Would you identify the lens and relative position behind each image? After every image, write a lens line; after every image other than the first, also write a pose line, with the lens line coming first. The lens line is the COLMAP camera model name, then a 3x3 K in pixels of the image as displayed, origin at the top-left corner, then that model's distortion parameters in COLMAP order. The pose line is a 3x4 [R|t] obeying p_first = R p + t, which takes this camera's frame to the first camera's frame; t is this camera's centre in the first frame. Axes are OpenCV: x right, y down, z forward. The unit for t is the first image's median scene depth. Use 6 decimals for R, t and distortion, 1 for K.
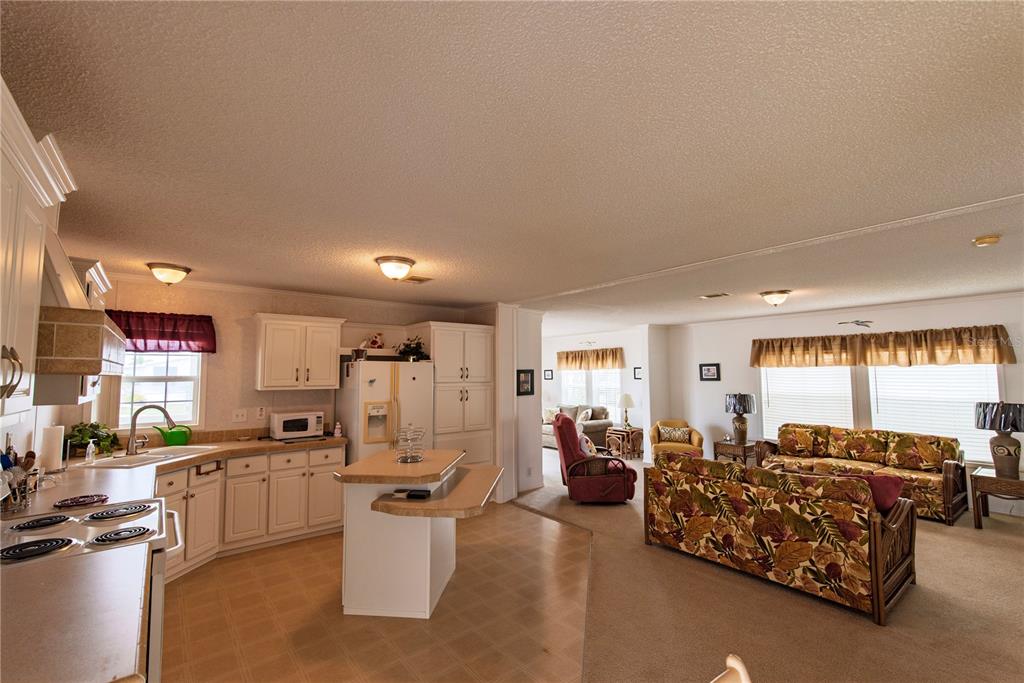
lens RADIAL K [[445.7, 0, 513.0], [0, 445.7, 343.7], [0, 0, 1]] dist [0.003172, -0.000146]
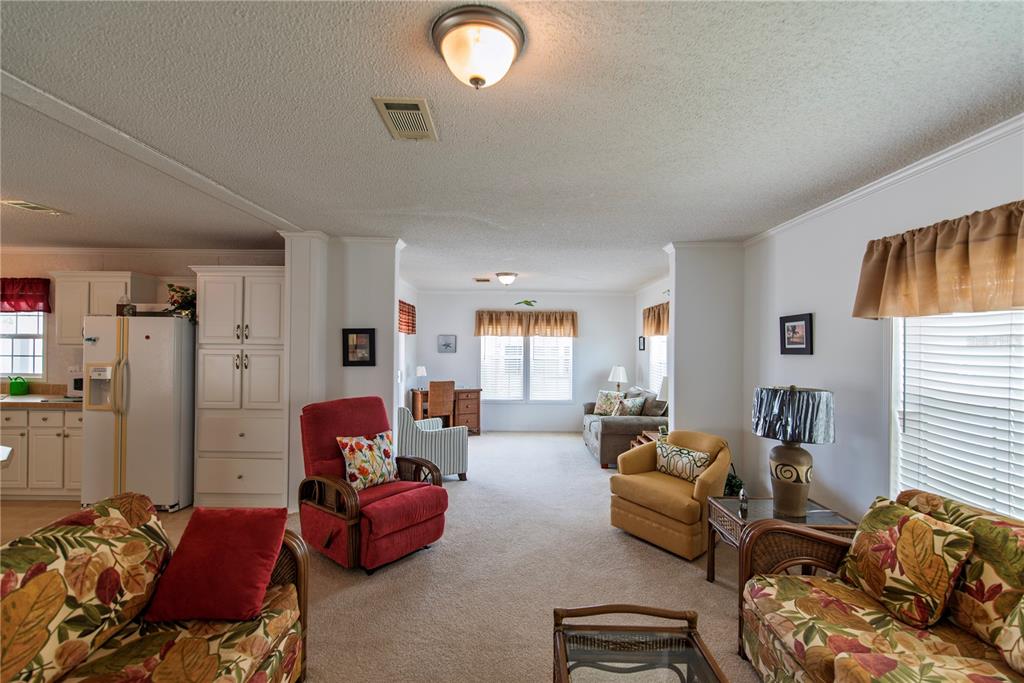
lens RADIAL K [[445.7, 0, 508.6], [0, 445.7, 348.6], [0, 0, 1]] dist [0.003172, -0.000146]
pose [[0.777354, 0.016415, -0.628849, 0.691648], [0.029110, 0.997650, 0.062025, 0.058926], [0.628389, -0.066521, 0.775050, 0.681804]]
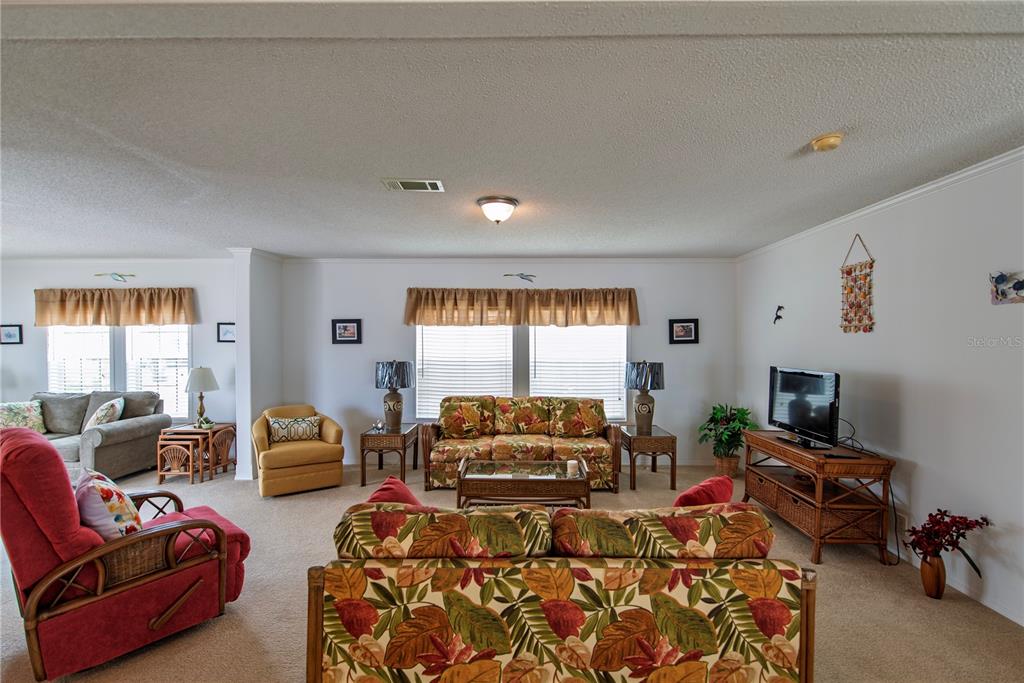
lens RADIAL K [[445.7, 0, 510.4], [0, 445.7, 346.6], [0, 0, 1]] dist [0.003172, -0.000146]
pose [[0.631837, -0.002860, 0.775096, 0.088776], [-0.056188, 0.997193, 0.049483, 0.053521], [-0.773062, -0.074816, 0.629903, 0.504252]]
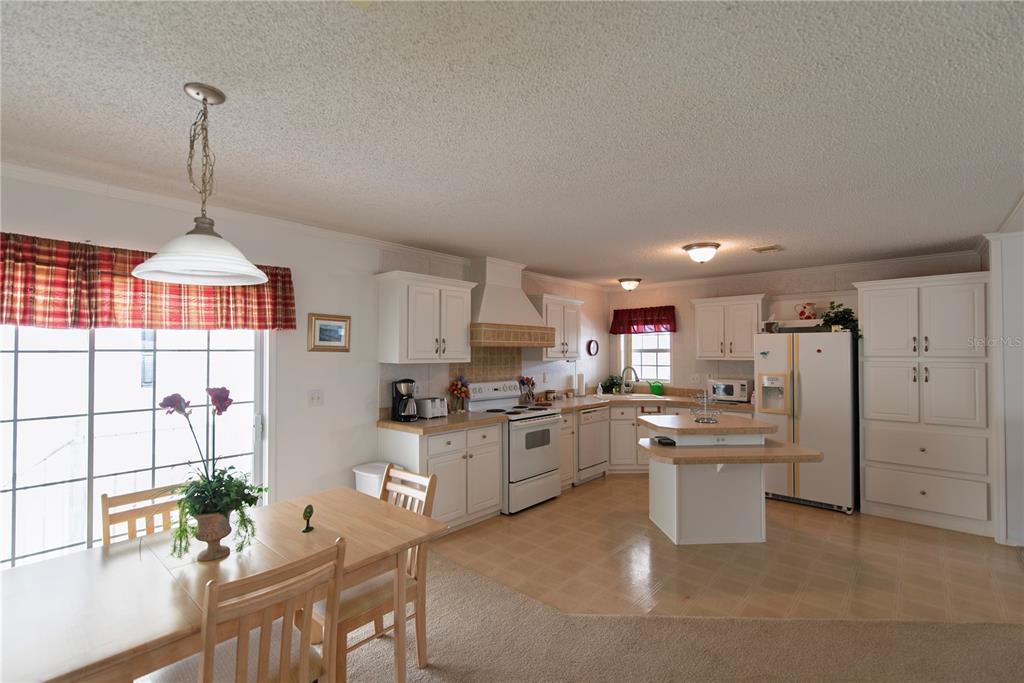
lens RADIAL K [[445.7, 0, 509.1], [0, 445.7, 354.7], [0, 0, 1]] dist [0.003172, -0.000146]
pose [[0.165349, 0.010169, -0.986183, 0.492047], [0.065897, 0.997598, 0.021336, 0.021788], [0.984031, -0.068514, 0.164282, 0.205659]]
